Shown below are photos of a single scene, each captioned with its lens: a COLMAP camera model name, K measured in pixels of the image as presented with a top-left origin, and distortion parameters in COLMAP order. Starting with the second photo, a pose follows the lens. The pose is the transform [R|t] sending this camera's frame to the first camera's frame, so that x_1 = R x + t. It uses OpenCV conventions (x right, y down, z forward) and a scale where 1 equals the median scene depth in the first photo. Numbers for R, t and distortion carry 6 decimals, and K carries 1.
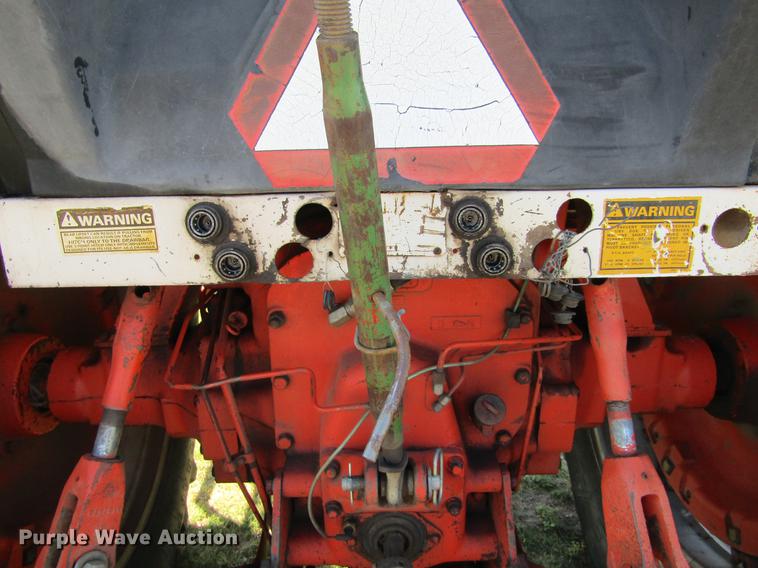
lens RADIAL K [[541.6, 0, 375.8], [0, 541.6, 292.1], [0, 0, 1]] dist [-0.028484, 0.002514]
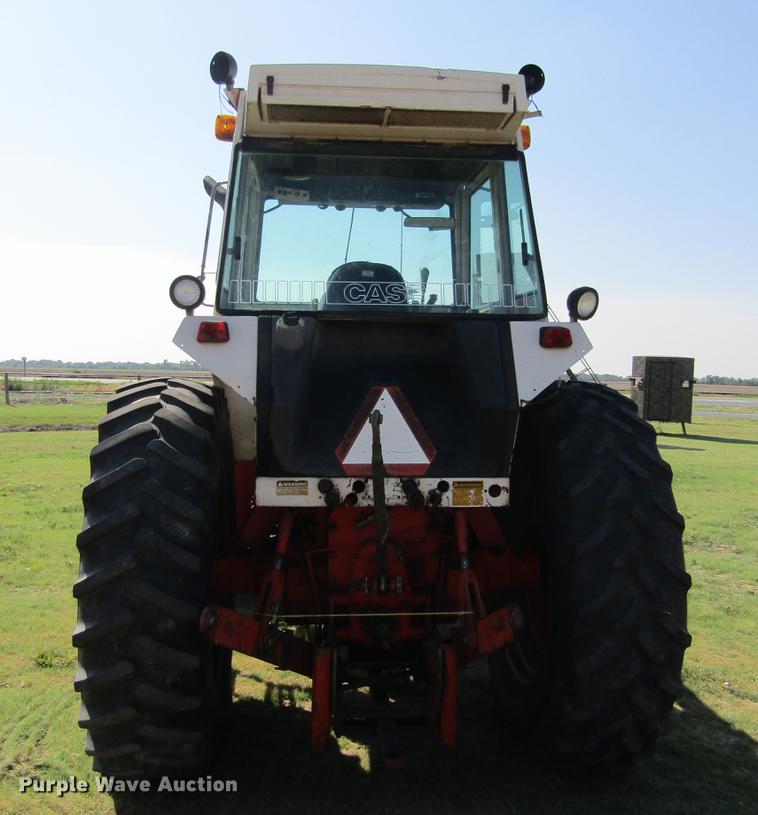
lens RADIAL K [[814.6, 0, 377.7], [0, 814.6, 376.9], [0, 0, 1]] dist [-0.035263, -0.002107]
pose [[0.996311, 0.030180, 0.080334, -0.396423], [-0.007220, 0.962280, -0.271964, 0.524774], [-0.085512, 0.270380, 0.958949, -3.593003]]
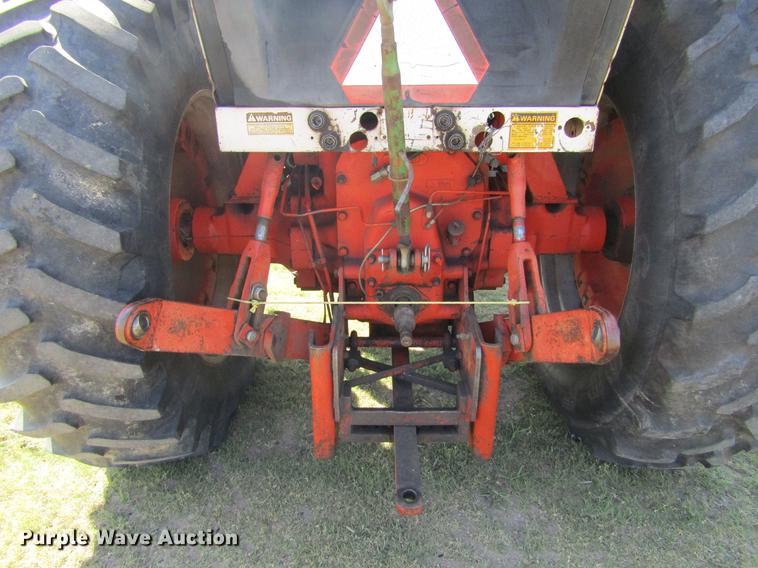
lens RADIAL K [[539.3, 0, 379.0], [0, 539.3, 284.0], [0, 0, 1]] dist [-0.010201, 0.000700]
pose [[0.999817, 0.017555, -0.007585, -0.049485], [-0.016482, 0.992167, 0.123825, 0.230363], [0.009700, -0.123678, 0.992275, -1.114010]]
